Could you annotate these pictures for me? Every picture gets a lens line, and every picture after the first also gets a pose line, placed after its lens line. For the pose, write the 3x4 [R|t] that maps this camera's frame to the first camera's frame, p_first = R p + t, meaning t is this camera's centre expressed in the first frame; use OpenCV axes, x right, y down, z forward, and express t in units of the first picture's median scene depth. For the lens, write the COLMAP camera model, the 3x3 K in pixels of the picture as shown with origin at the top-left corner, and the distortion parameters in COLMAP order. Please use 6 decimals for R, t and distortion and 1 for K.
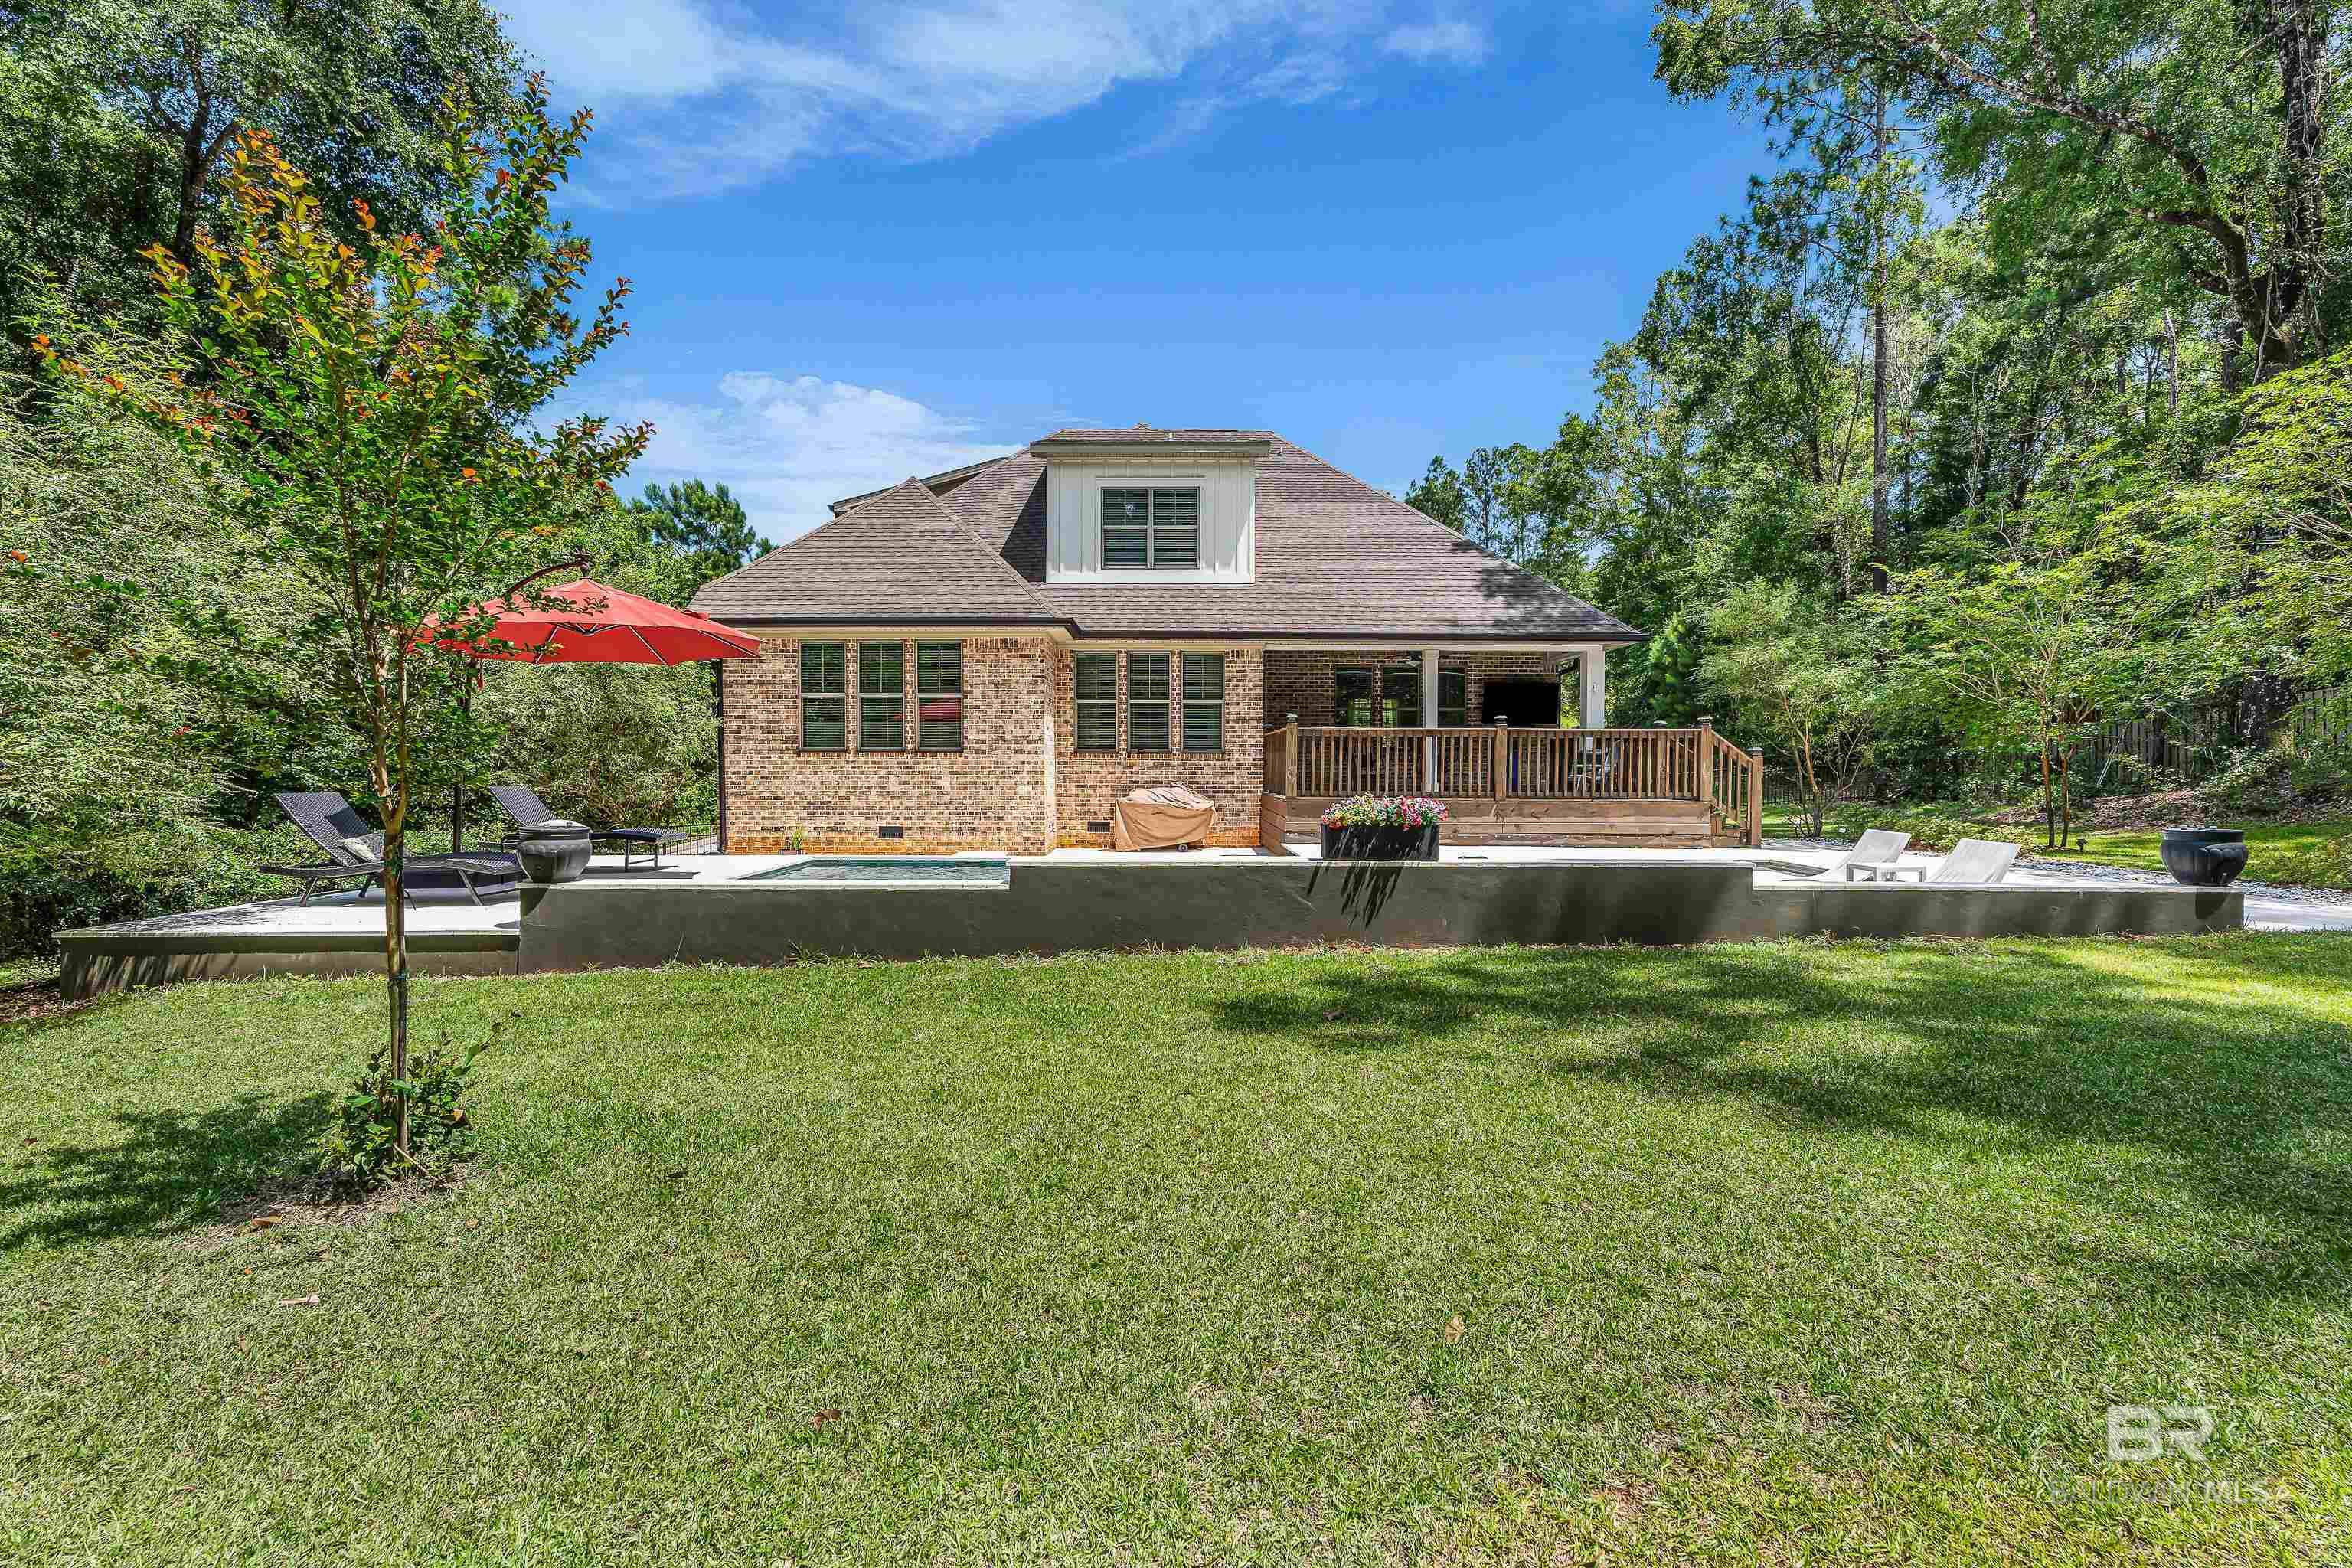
lens RADIAL K [[1052.6, 0, 1176.0], [0, 1052.6, 784.0], [0, 0, 1]] dist [-0.001075, -0.000003]
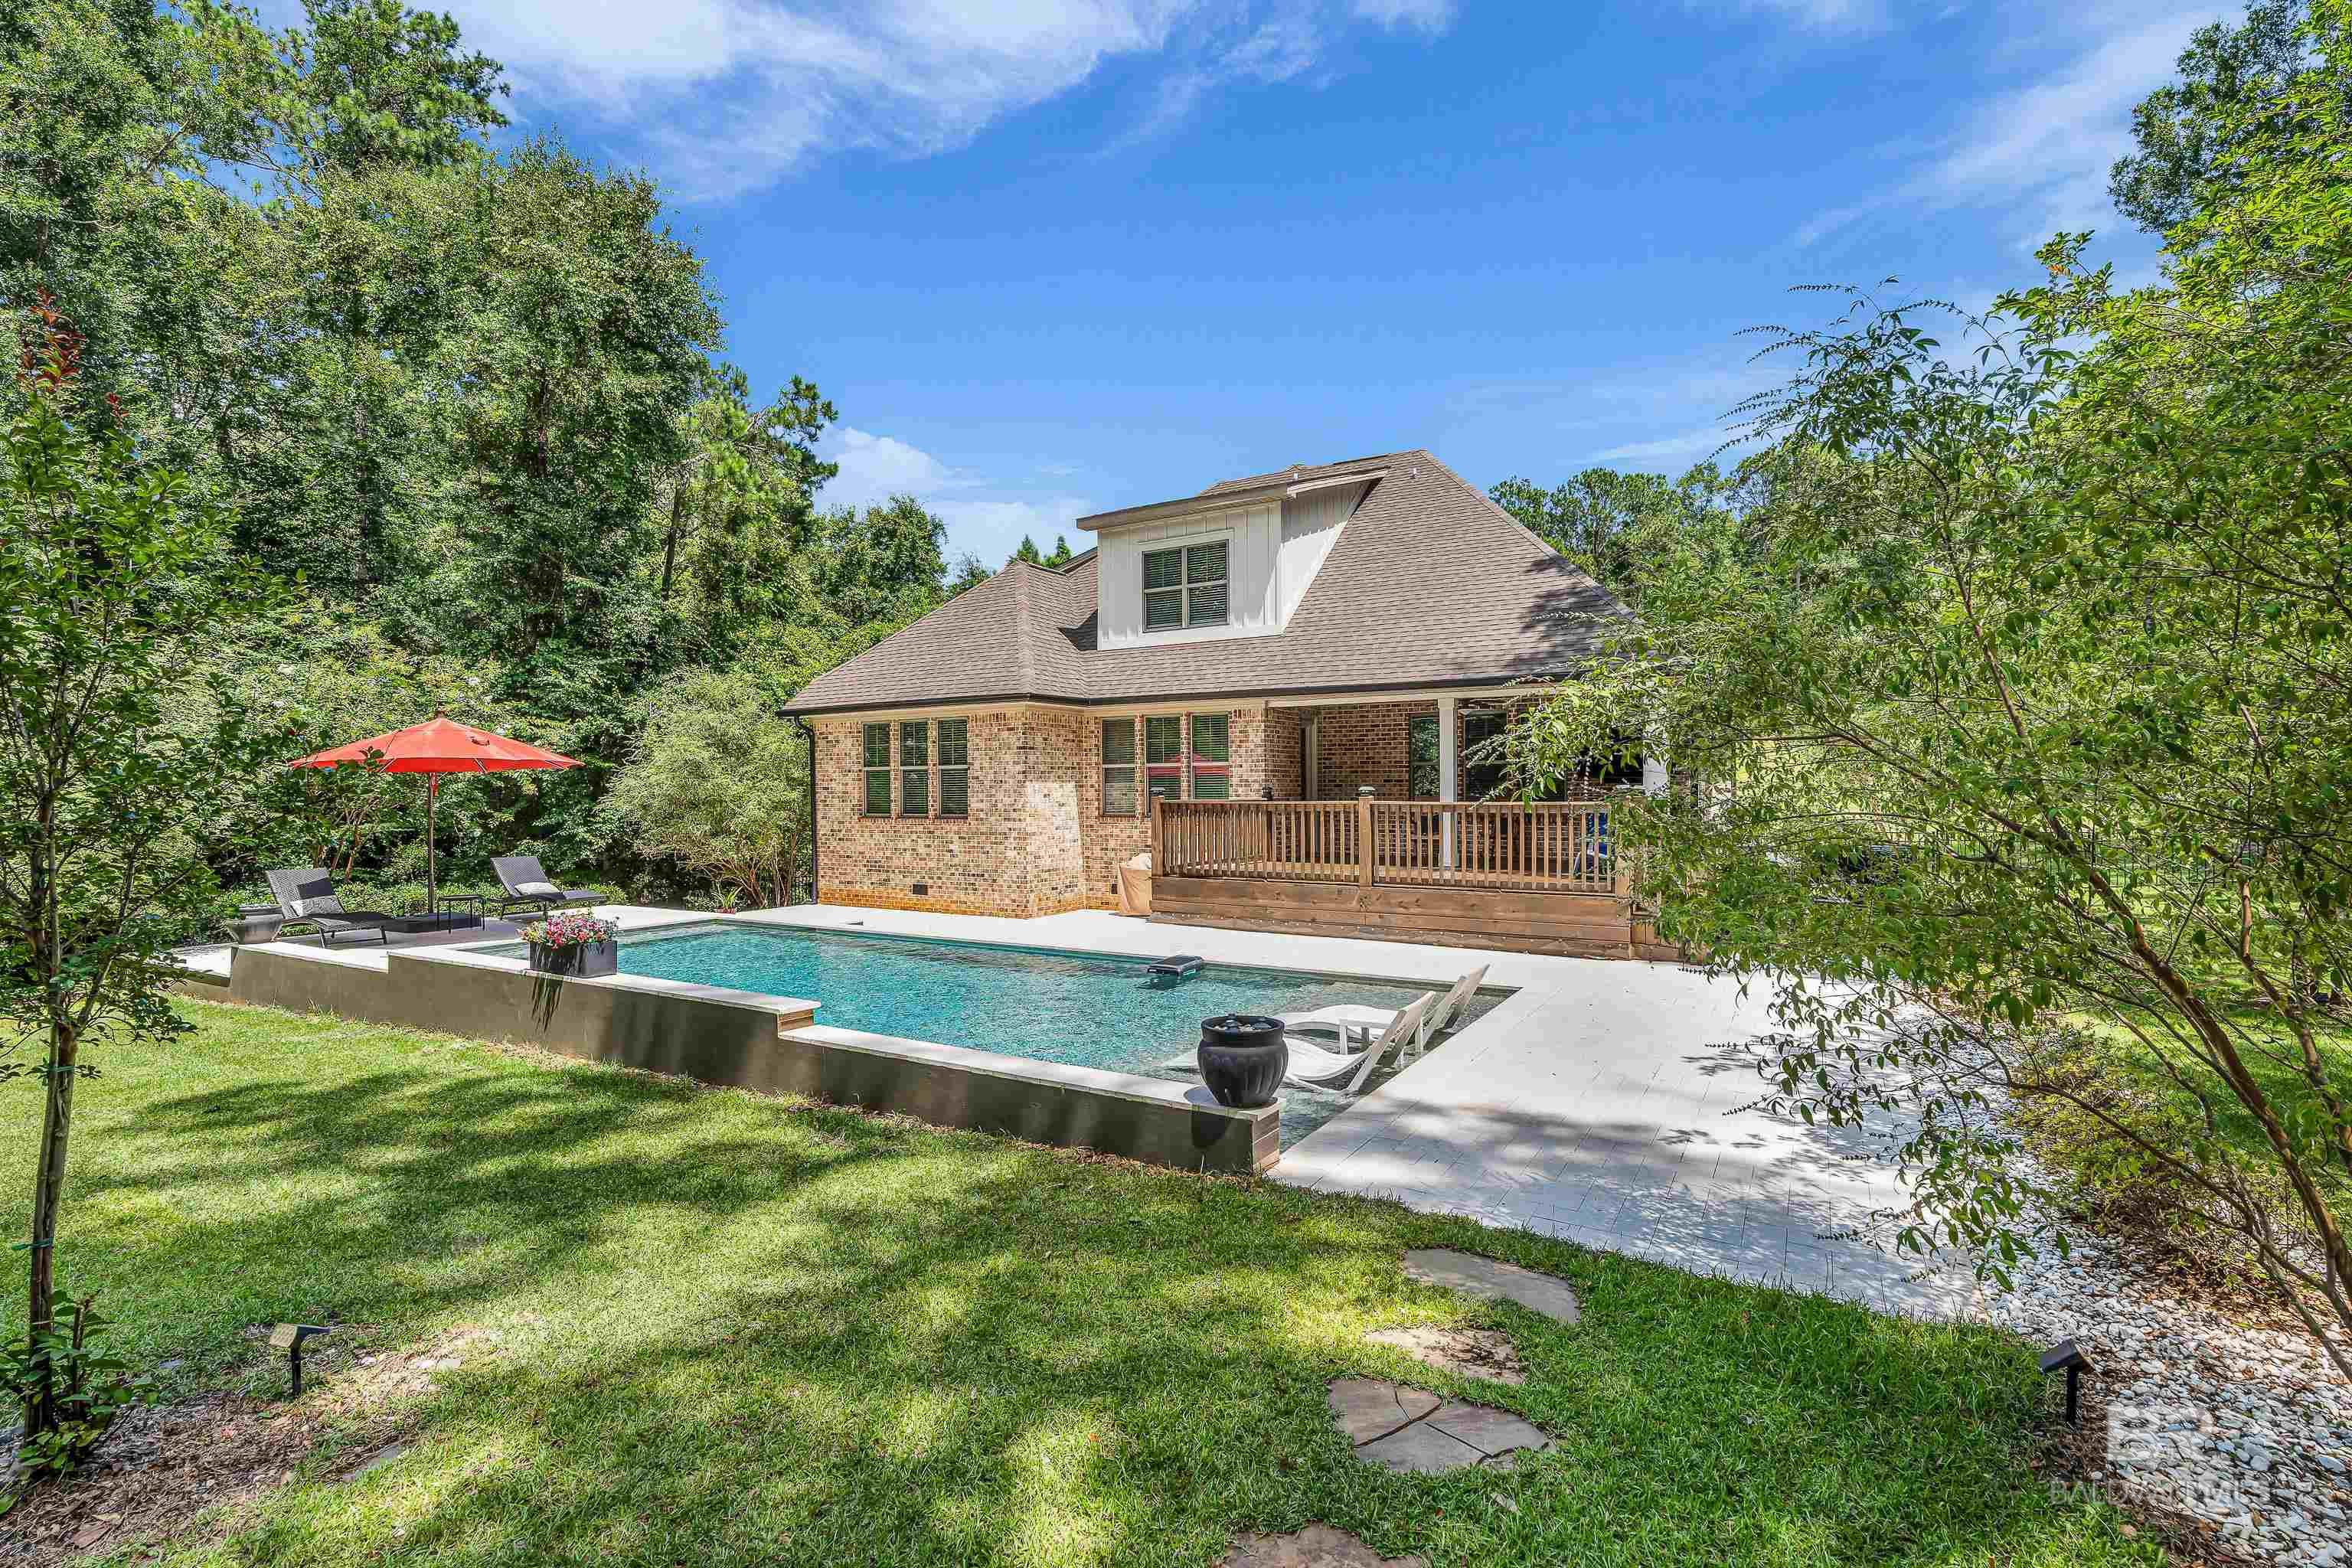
lens RADIAL K [[1085.1, 0, 1167.0], [0, 1085.1, 790.1], [0, 0, 1]] dist [0.000708, 0.000725]
pose [[0.851360, -0.006593, -0.524540, 0.513713], [-0.001181, 0.999894, -0.014485, -0.040154], [0.524580, 0.012951, 0.851263, 0.135906]]
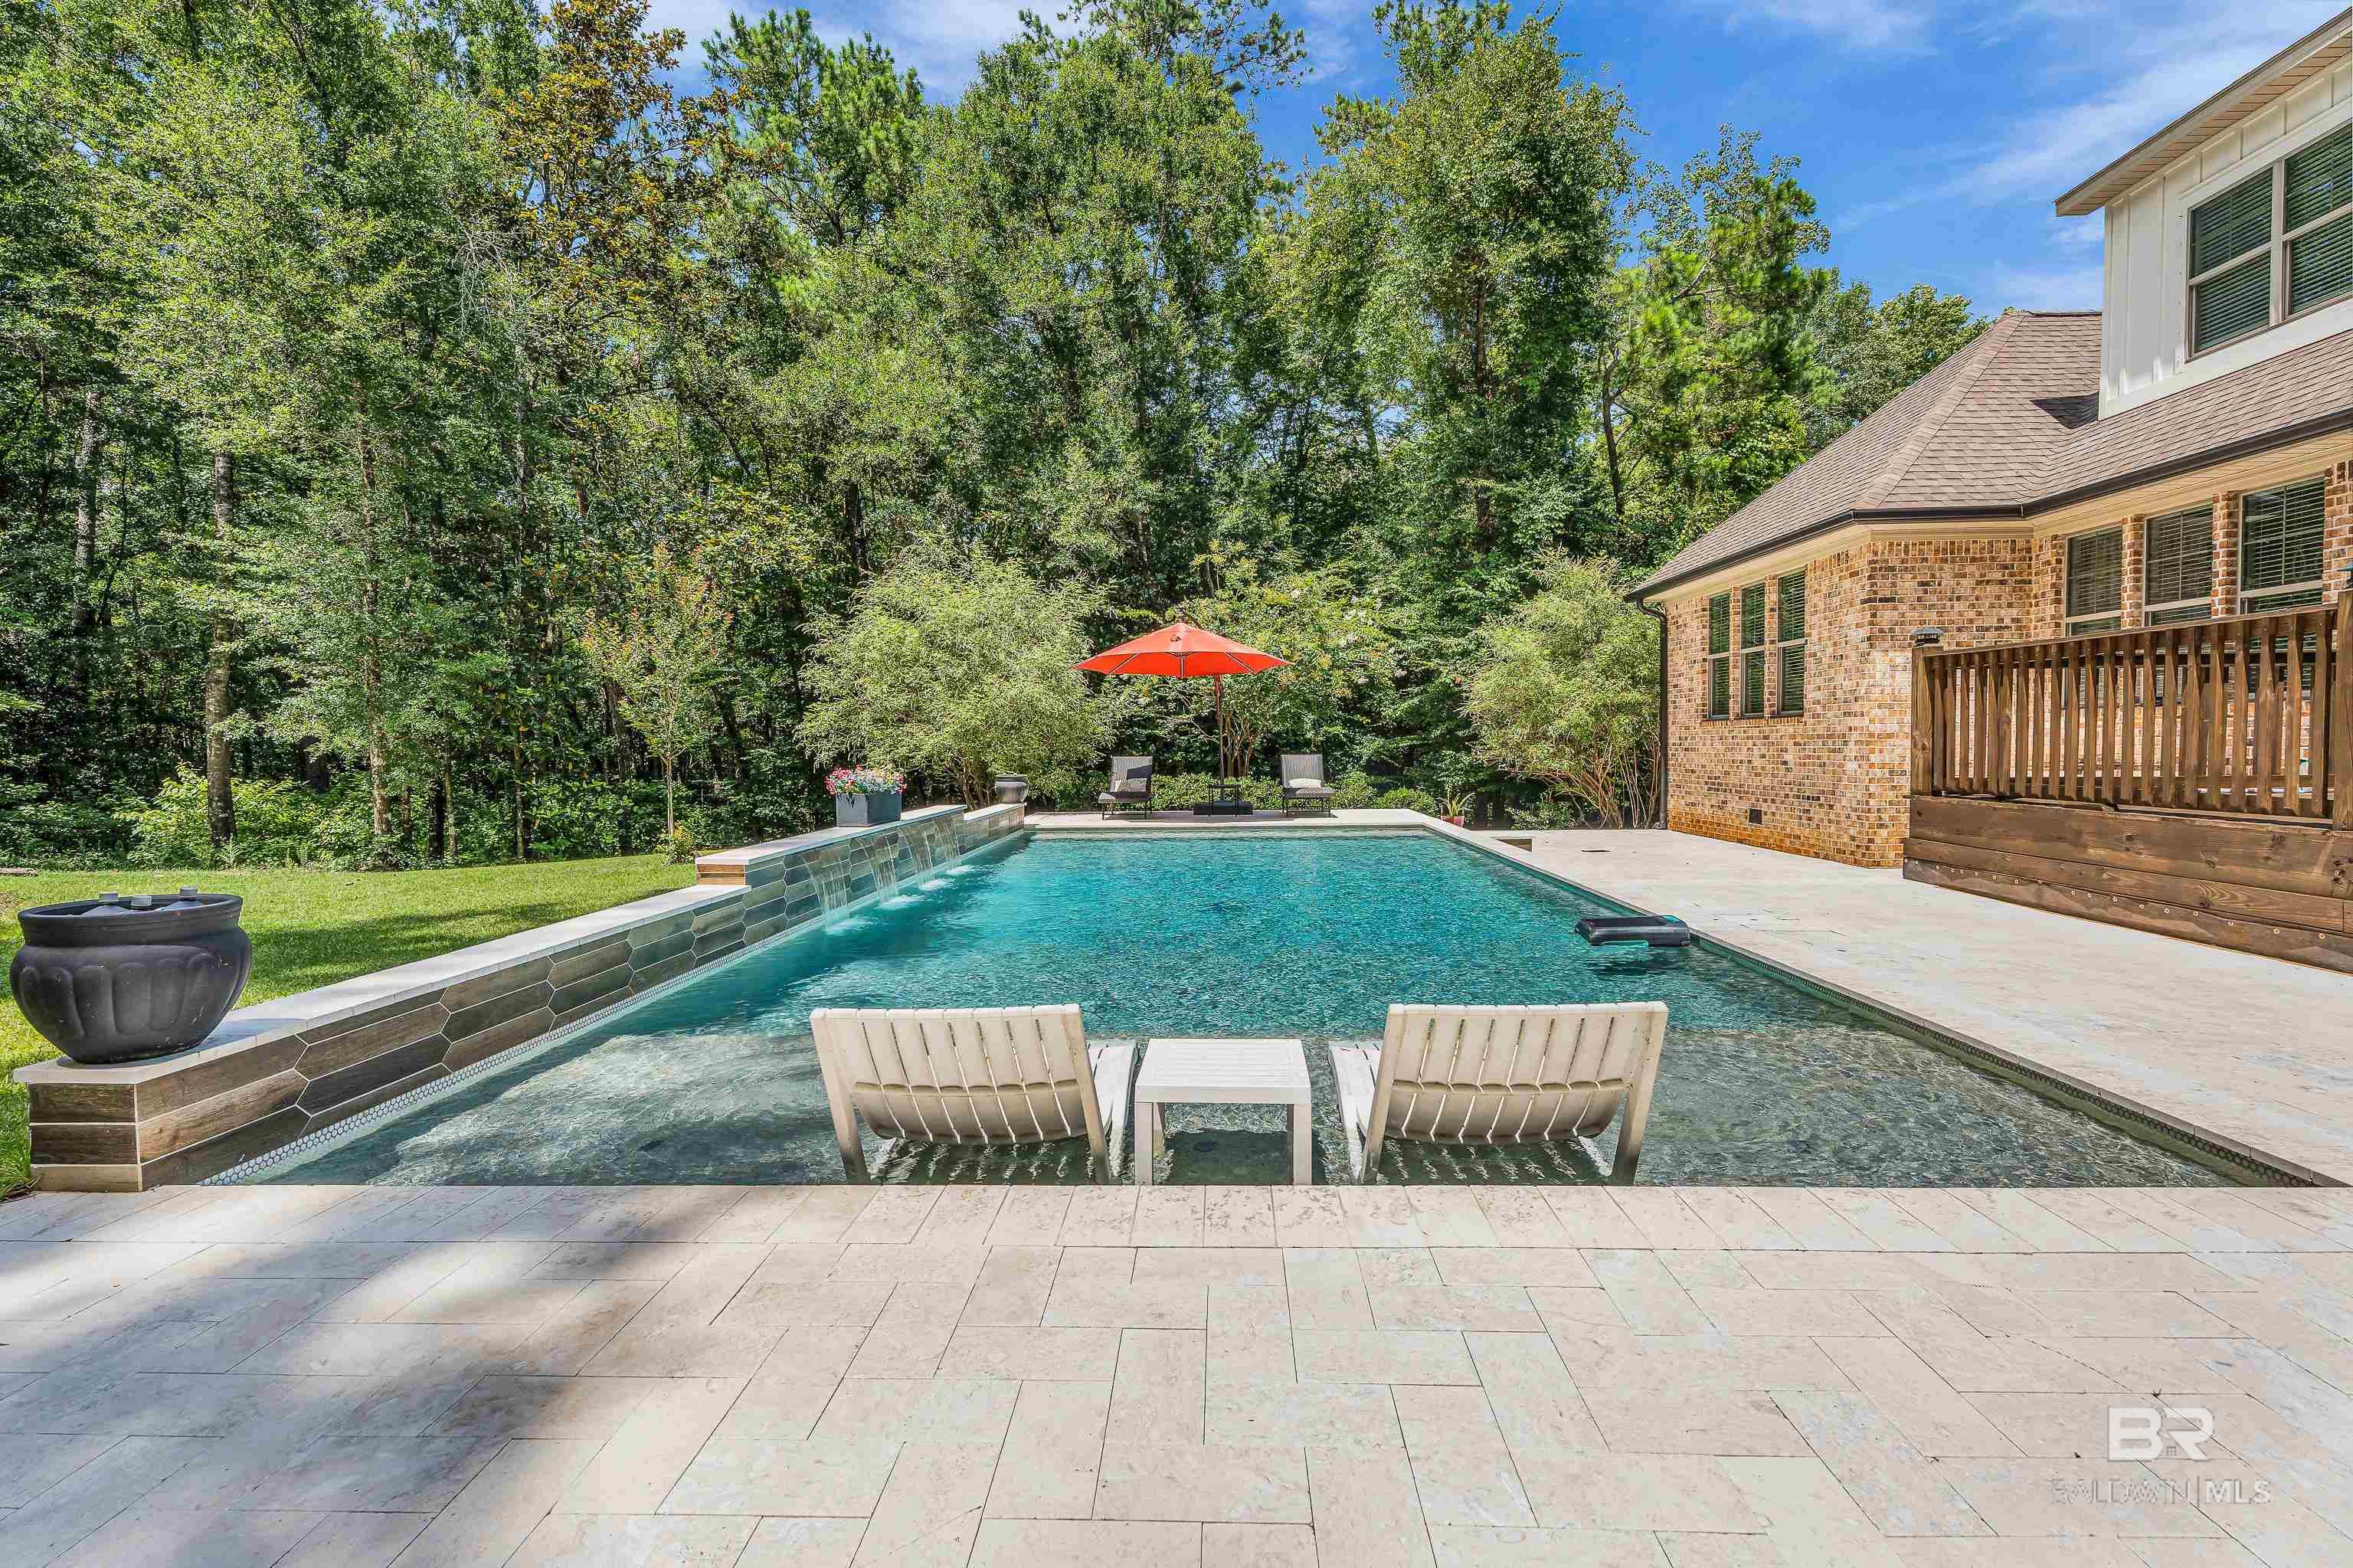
lens RADIAL K [[1085.6, 0, 1167.5], [0, 1085.6, 790.1], [0, 0, 1]] dist [0.000708, 0.000725]
pose [[-0.041588, 0.040684, -0.998306, 0.537254], [-0.006763, 0.999136, 0.041000, -0.005808], [0.999112, 0.008456, -0.041277, 0.527230]]
